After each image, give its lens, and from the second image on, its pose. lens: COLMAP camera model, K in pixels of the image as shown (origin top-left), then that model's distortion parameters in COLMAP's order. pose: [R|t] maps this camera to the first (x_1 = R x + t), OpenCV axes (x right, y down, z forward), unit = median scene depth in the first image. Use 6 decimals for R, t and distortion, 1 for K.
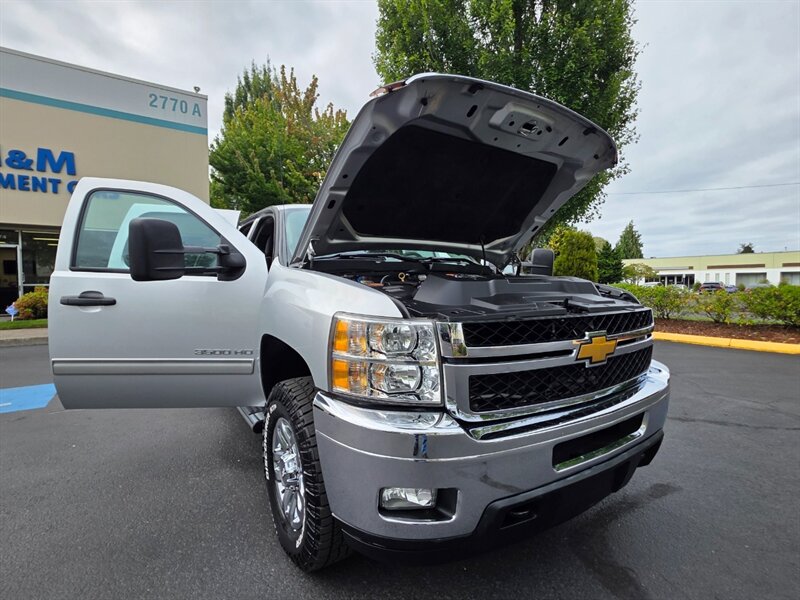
lens RADIAL K [[382.9, 0, 400.0], [0, 382.9, 300.0], [0, 0, 1]] dist [0.003657, 0.000143]
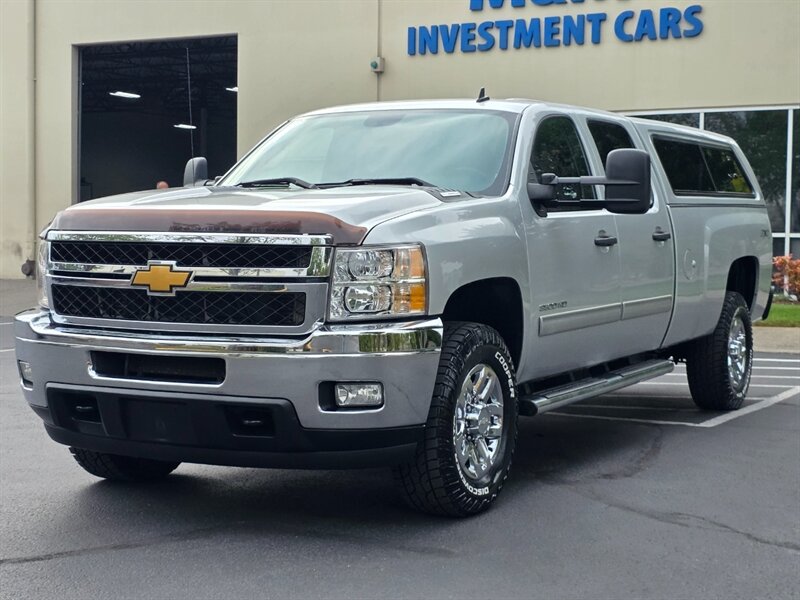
lens RADIAL K [[1361.8, 0, 400.0], [0, 1361.8, 300.0], [0, 0, 1]] dist [0.242495, -1.110159]
pose [[0.480565, 0.046552, -0.875722, 3.275004], [-0.051751, 0.998355, 0.024671, 0.054278], [0.875431, 0.033463, 0.482184, -0.129057]]
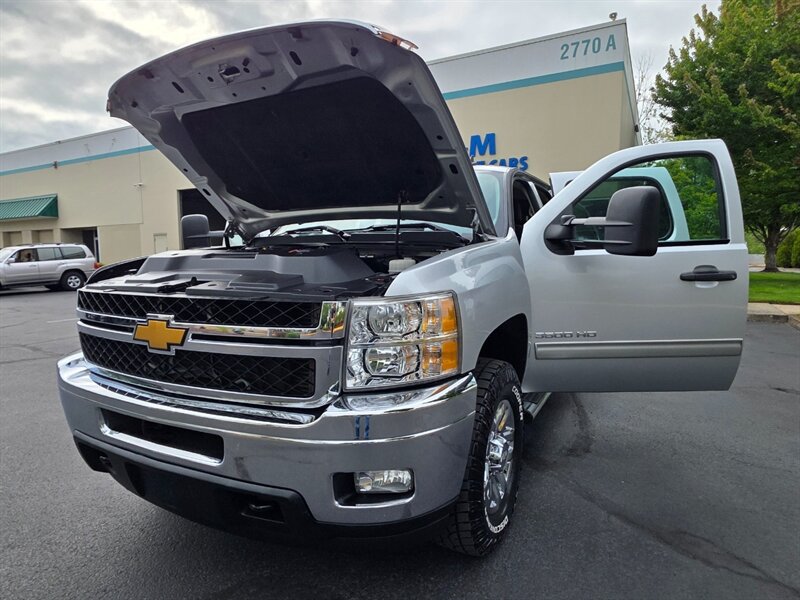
lens RADIAL K [[479.3, 0, 396.4], [0, 479.3, 306.3], [0, 0, 1]] dist [0.001872, 0.000187]
pose [[0.483948, 0.090114, -0.870445, 1.454600], [-0.036877, 0.995900, 0.082599, -0.039938], [0.874319, -0.007874, 0.485287, 0.795663]]
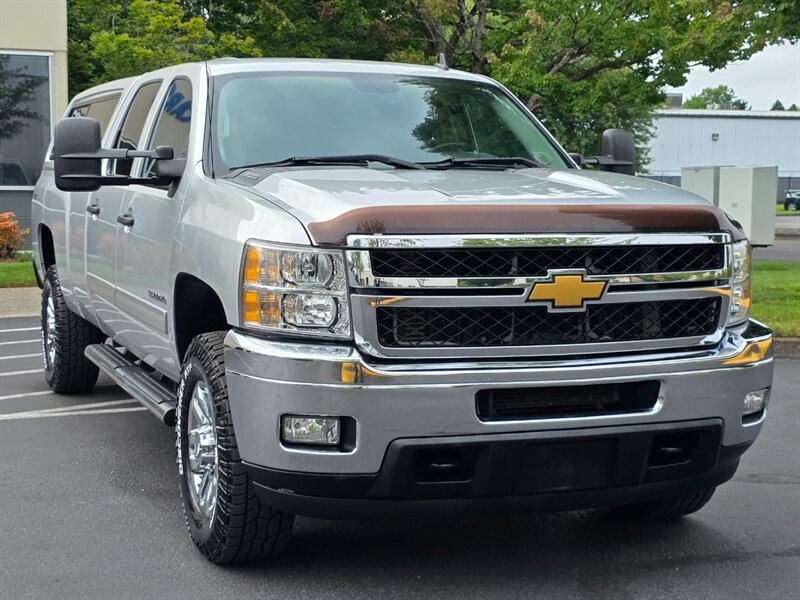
lens RADIAL K [[1361.8, 0, 400.0], [0, 1361.8, 300.0], [0, 0, 1]] dist [0.242495, -1.110159]
pose [[0.977813, 0.023408, -0.208167, 0.645249], [-0.015221, 0.999050, 0.040846, 0.029910], [0.208925, -0.036771, 0.977240, -1.564395]]
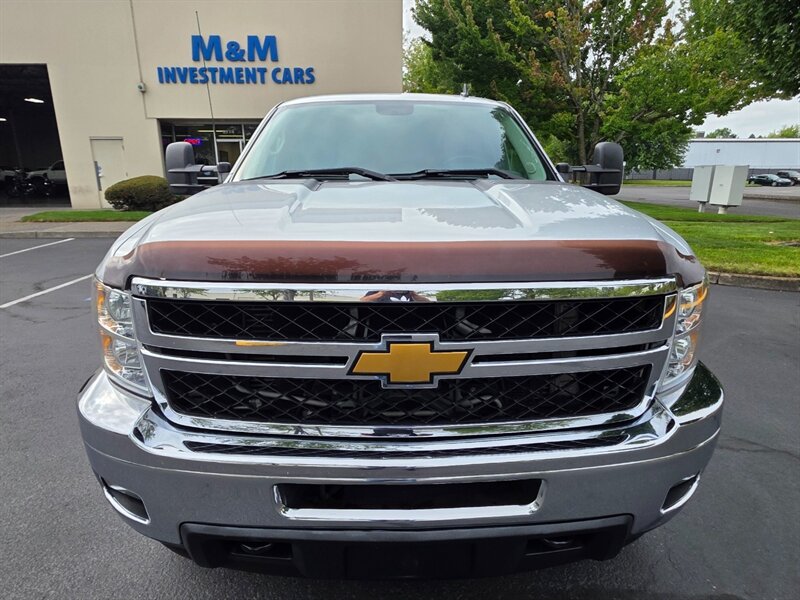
lens RADIAL K [[479.3, 0, 396.4], [0, 479.3, 306.3], [0, 0, 1]] dist [0.001872, 0.000187]
pose [[0.848843, 0.143475, -0.508802, 0.725005], [-0.024295, 0.972037, 0.233569, -0.108836], [0.528086, -0.185903, 0.828592, 0.331060]]
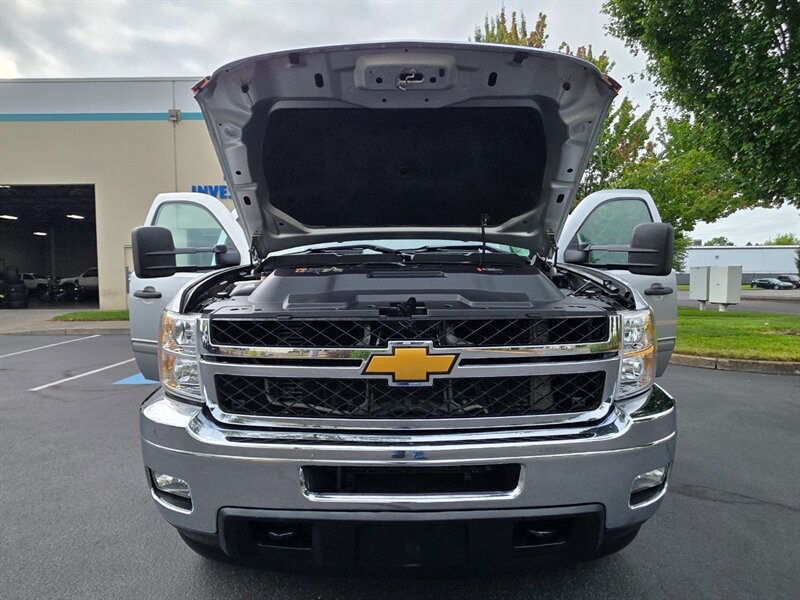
lens RADIAL K [[479.3, 0, 396.4], [0, 479.3, 306.3], [0, 0, 1]] dist [0.001872, 0.000187]
pose [[0.837520, 0.026117, -0.545782, 0.847722], [-0.018926, 0.999644, 0.018794, -0.003391], [0.546079, -0.005411, 0.837716, 0.160902]]
